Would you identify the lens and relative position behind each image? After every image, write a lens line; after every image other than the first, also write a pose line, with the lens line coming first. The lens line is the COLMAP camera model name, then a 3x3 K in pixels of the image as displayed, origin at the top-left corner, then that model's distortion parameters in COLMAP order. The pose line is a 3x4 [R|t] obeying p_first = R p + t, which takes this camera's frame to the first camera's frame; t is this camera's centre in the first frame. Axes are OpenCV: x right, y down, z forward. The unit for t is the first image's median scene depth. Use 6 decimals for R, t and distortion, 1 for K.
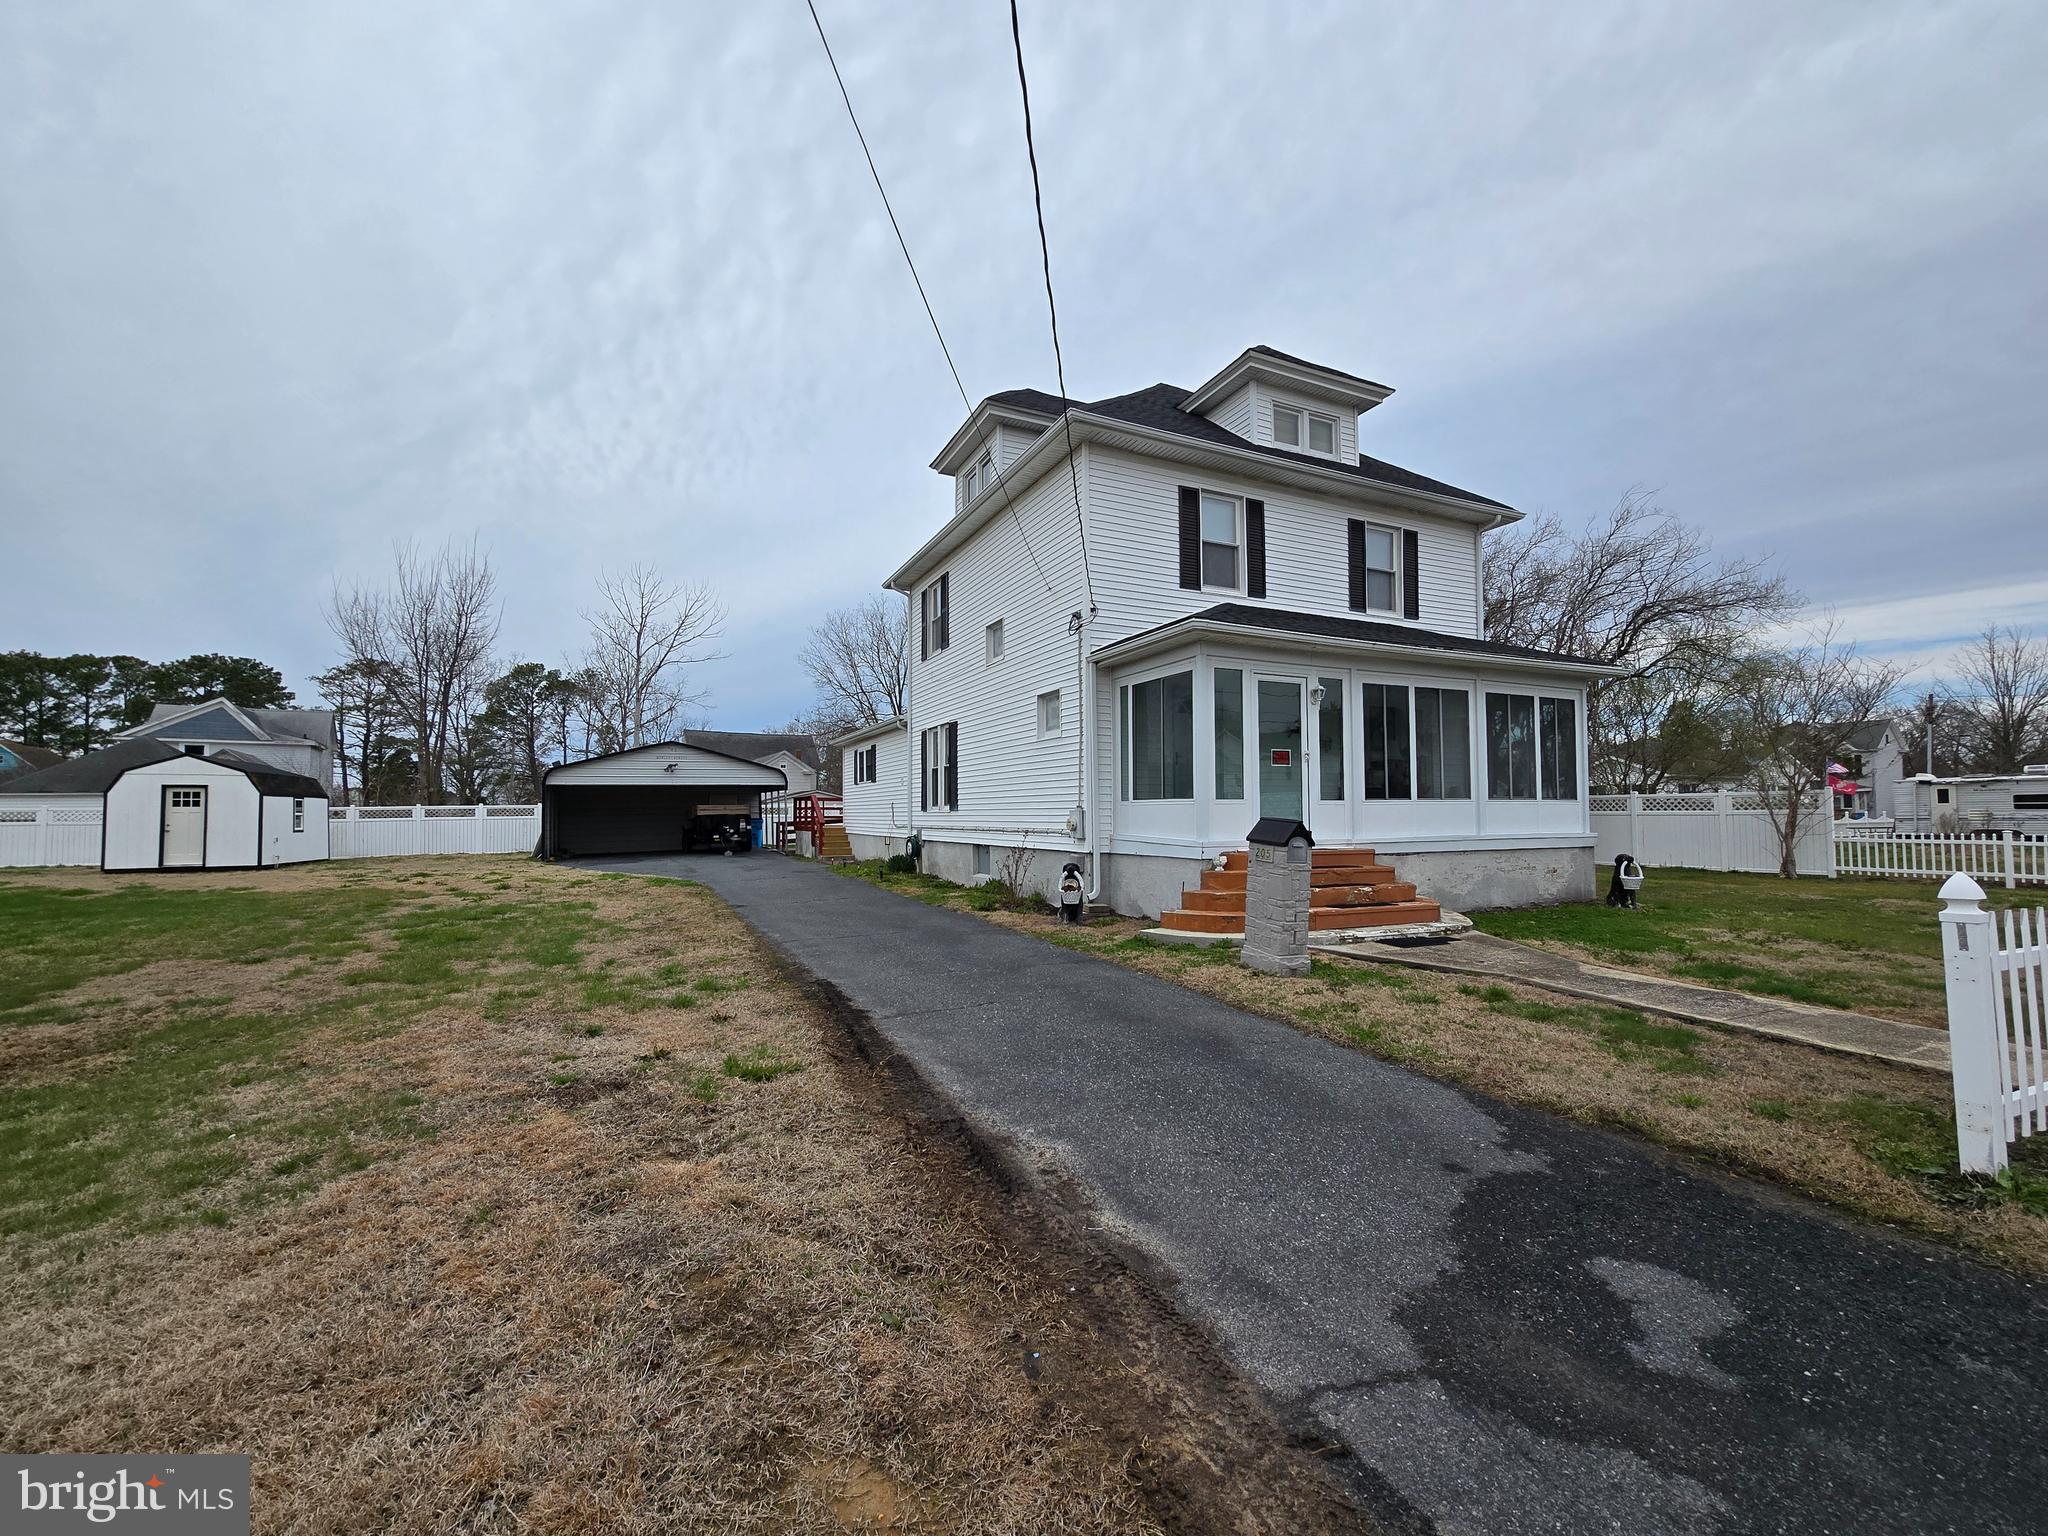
lens RADIAL K [[837.9, 0, 1026.3], [0, 837.9, 787.1], [0, 0, 1]] dist [-0.002555, 0.000328]
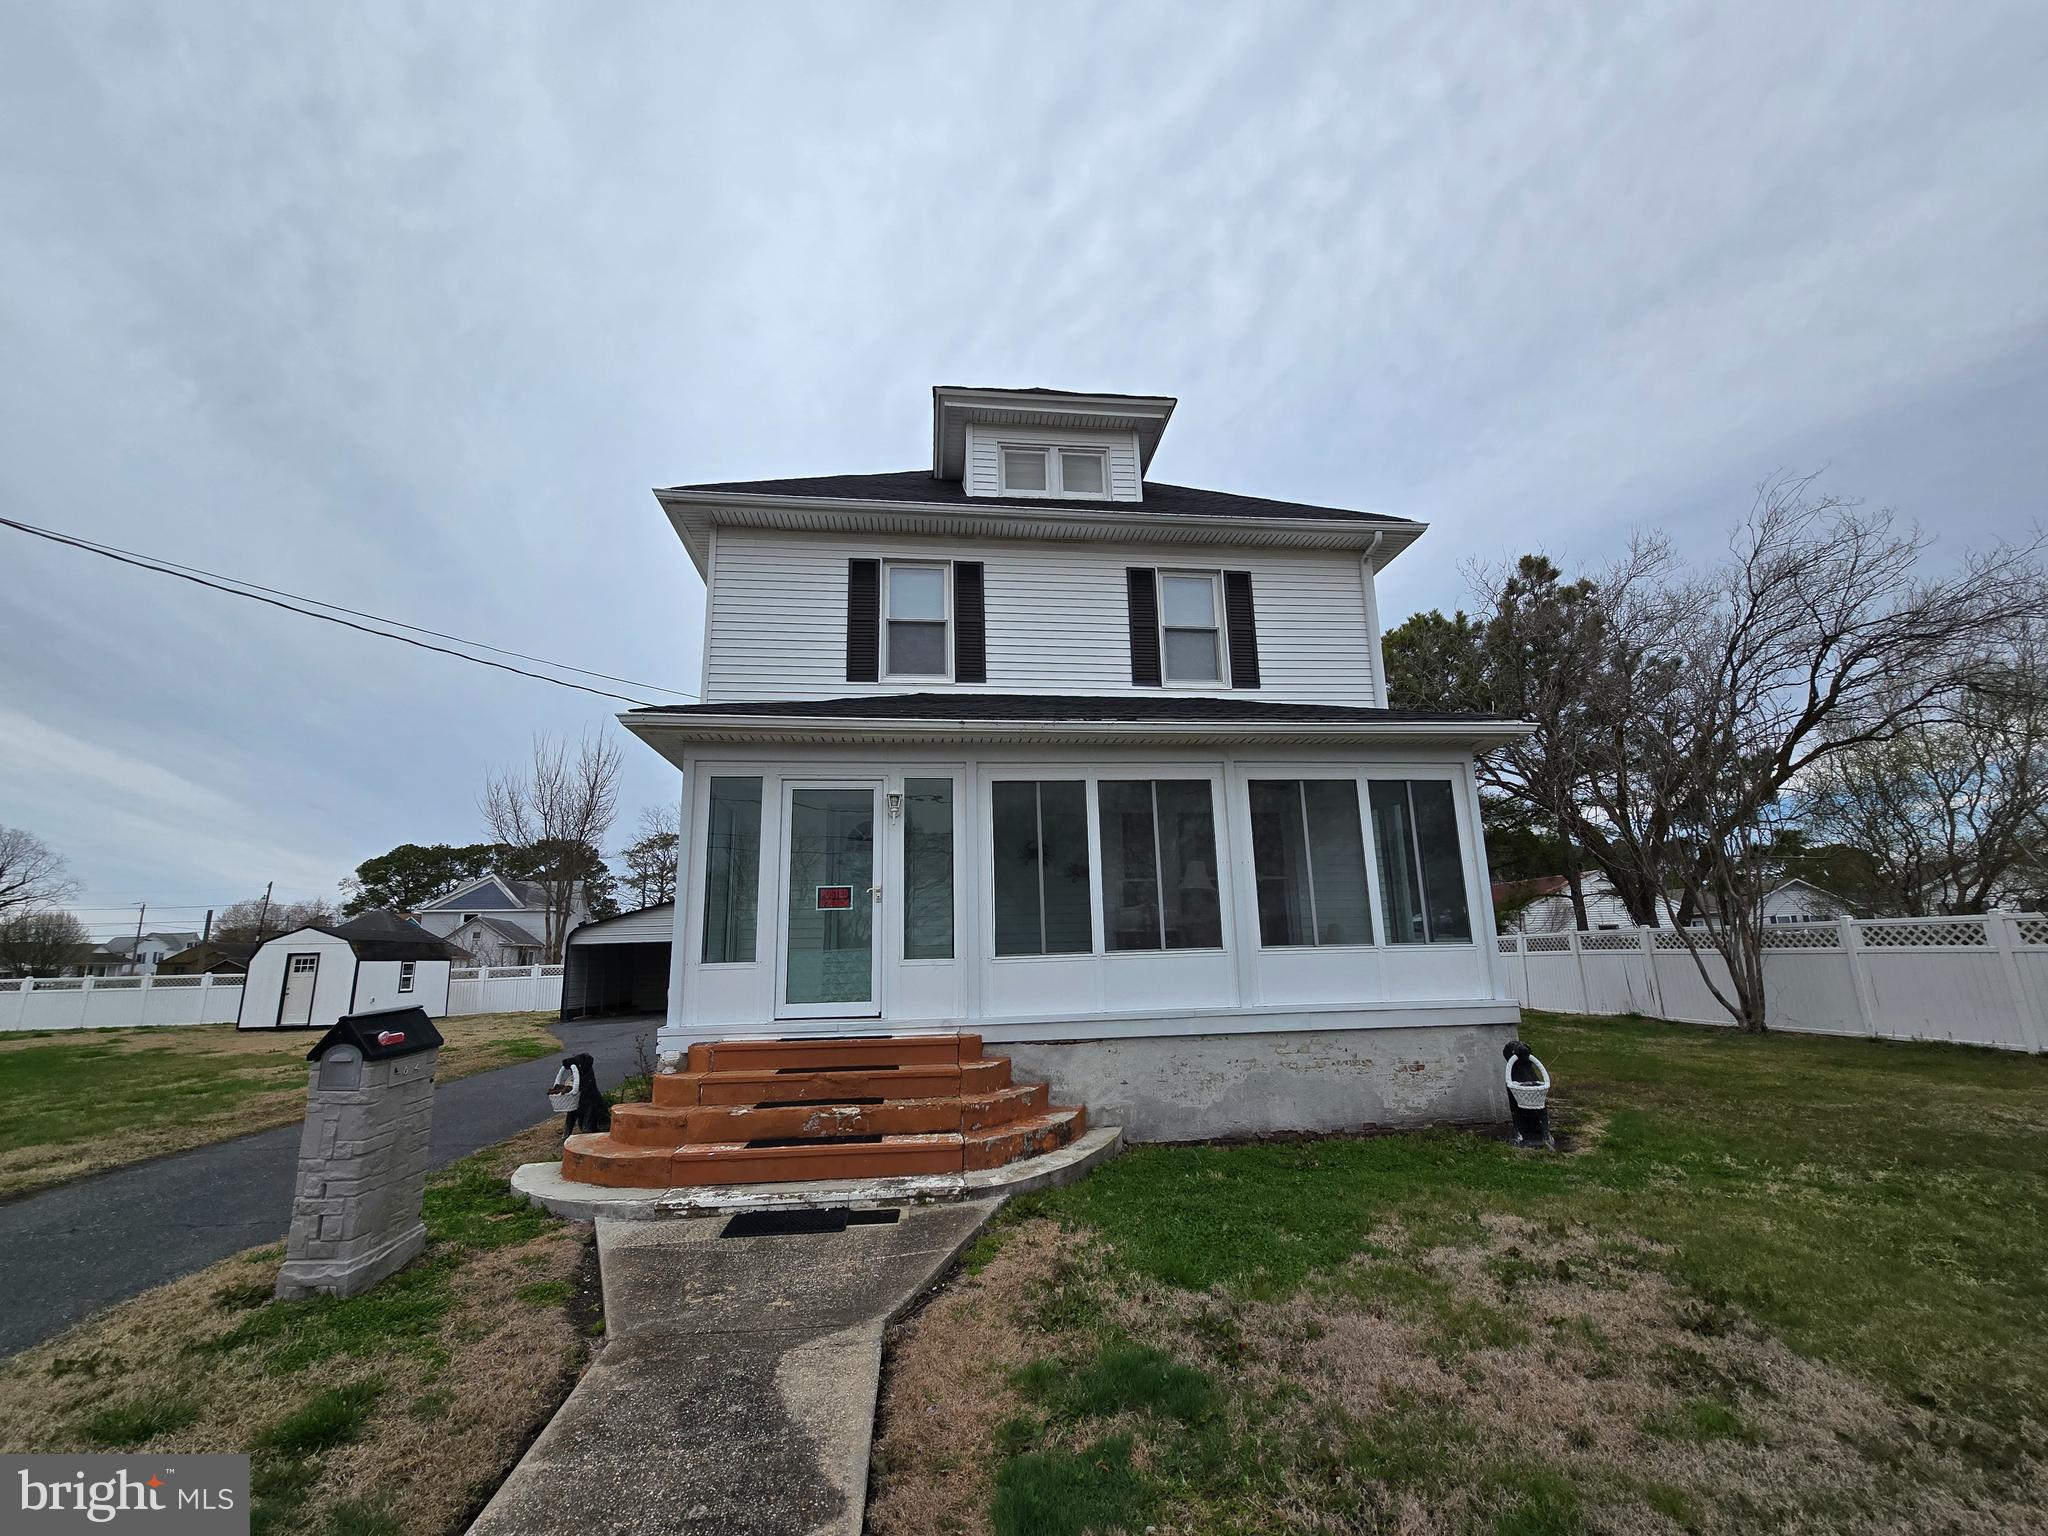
lens RADIAL K [[837.9, 0, 1026.3], [0, 837.9, 787.1], [0, 0, 1]] dist [-0.002555, 0.000328]
pose [[0.950046, -0.080896, -0.301444, 0.545477], [0.029647, 0.984849, -0.170858, -0.002073], [0.310699, 0.153386, 0.938051, 0.319776]]
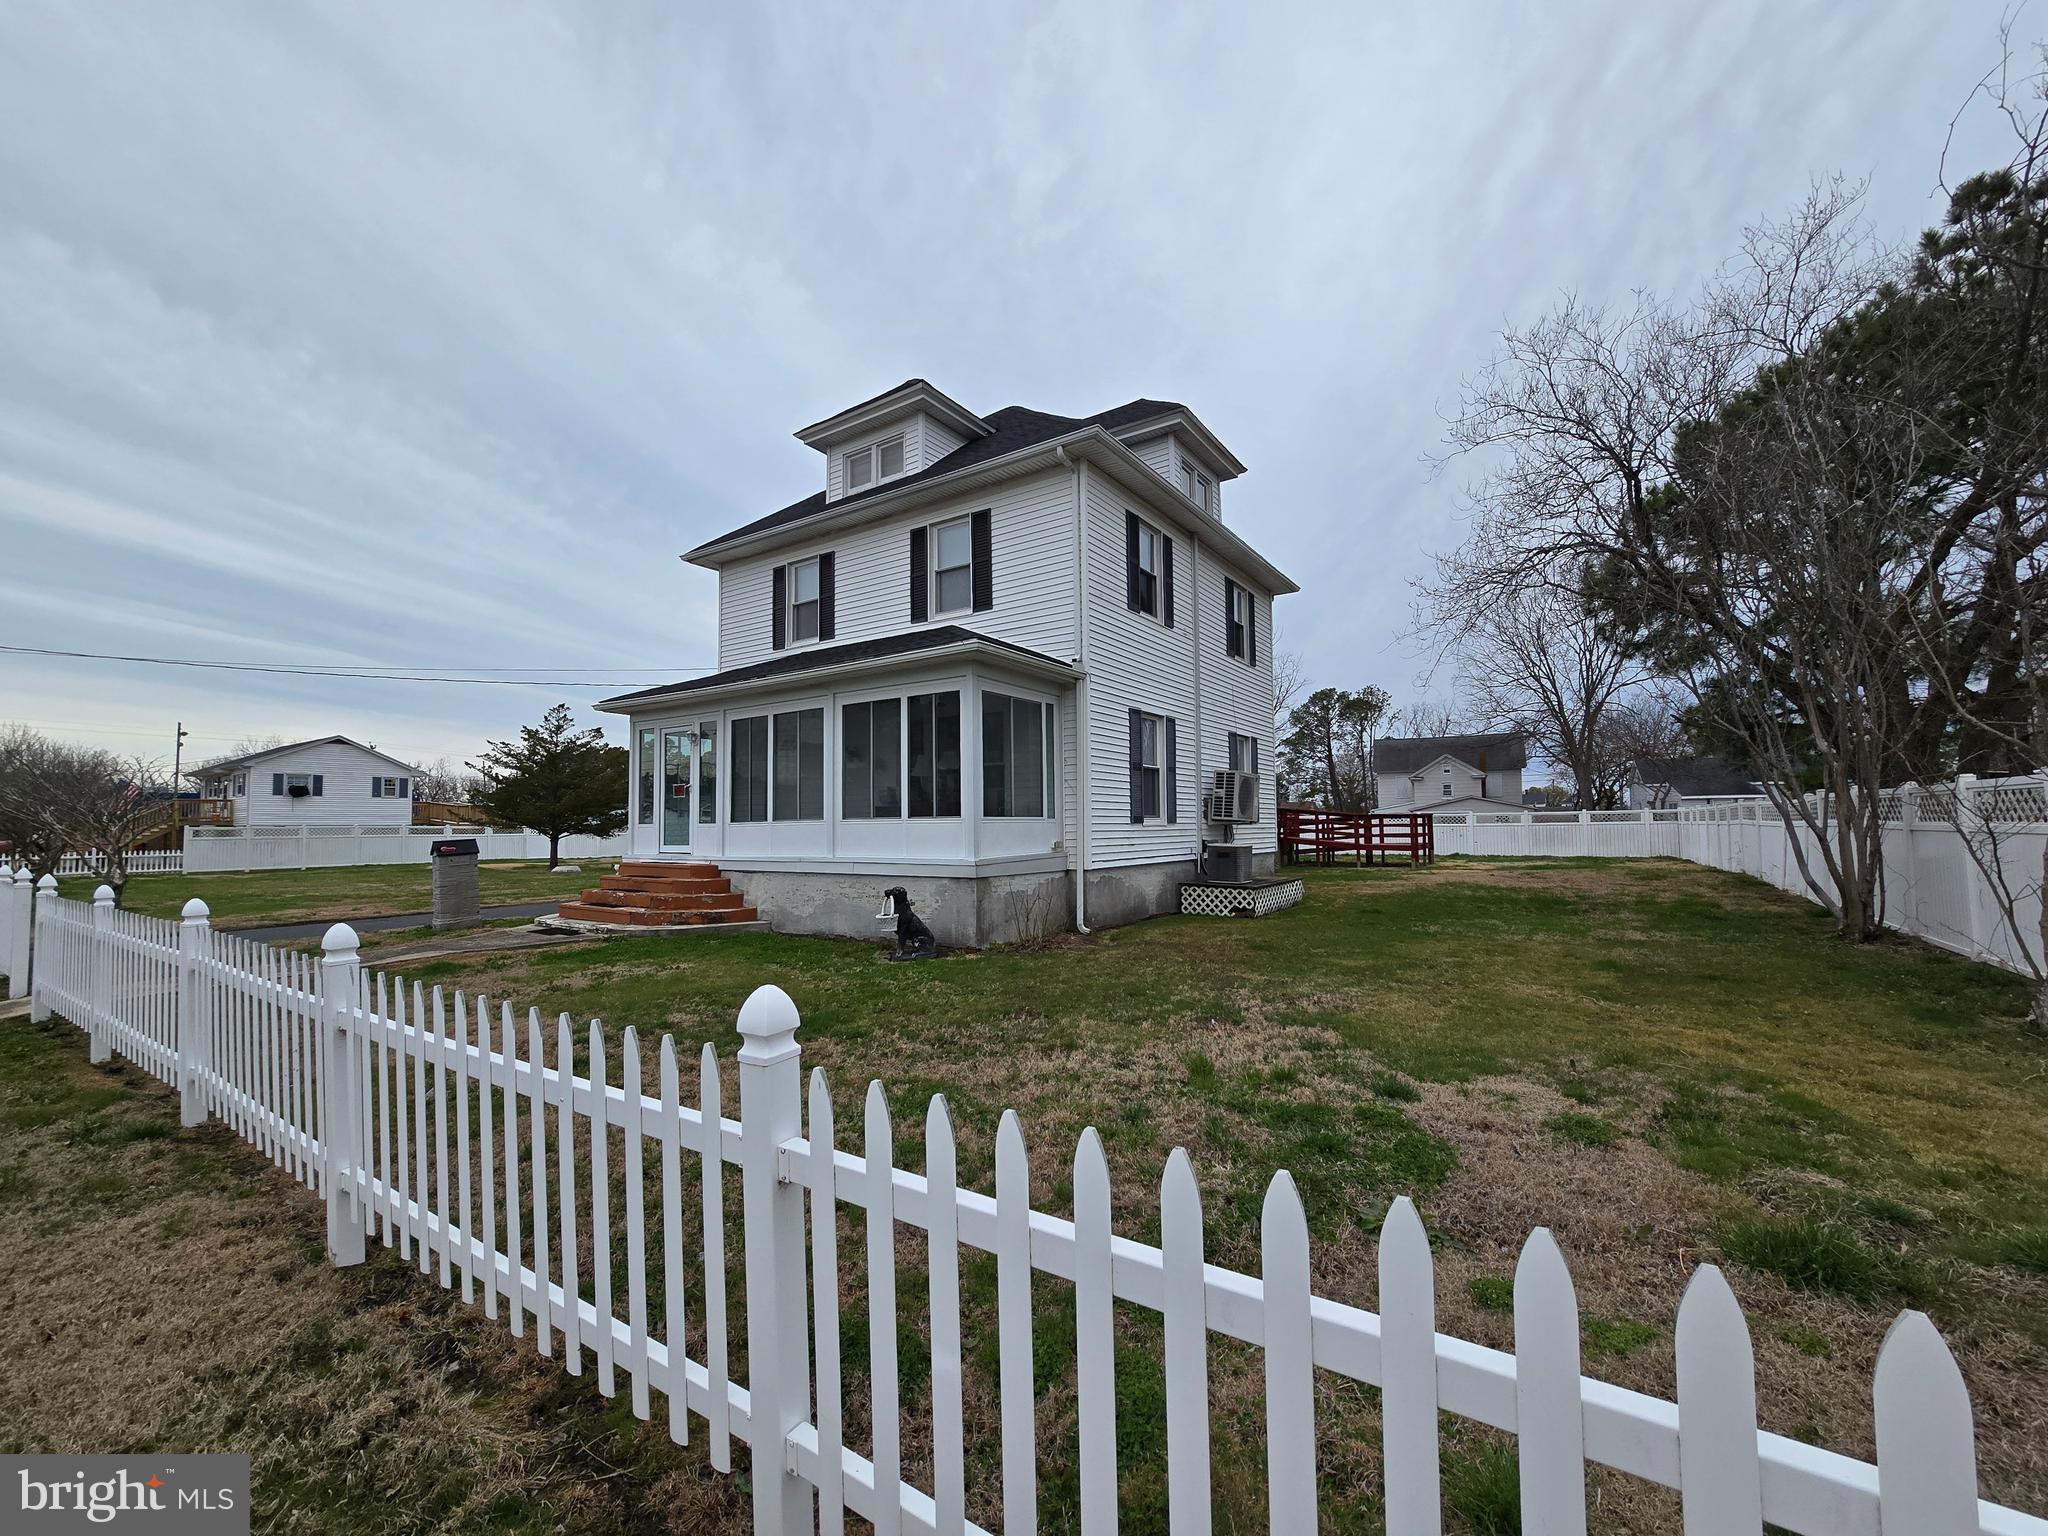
lens RADIAL K [[837.9, 0, 1026.3], [0, 837.9, 787.1], [0, 0, 1]] dist [-0.002555, 0.000328]
pose [[0.514605, -0.042124, -0.856392, 1.367627], [0.035103, 0.998990, -0.028045, 0.011158], [0.856709, -0.015630, 0.515564, 0.649382]]
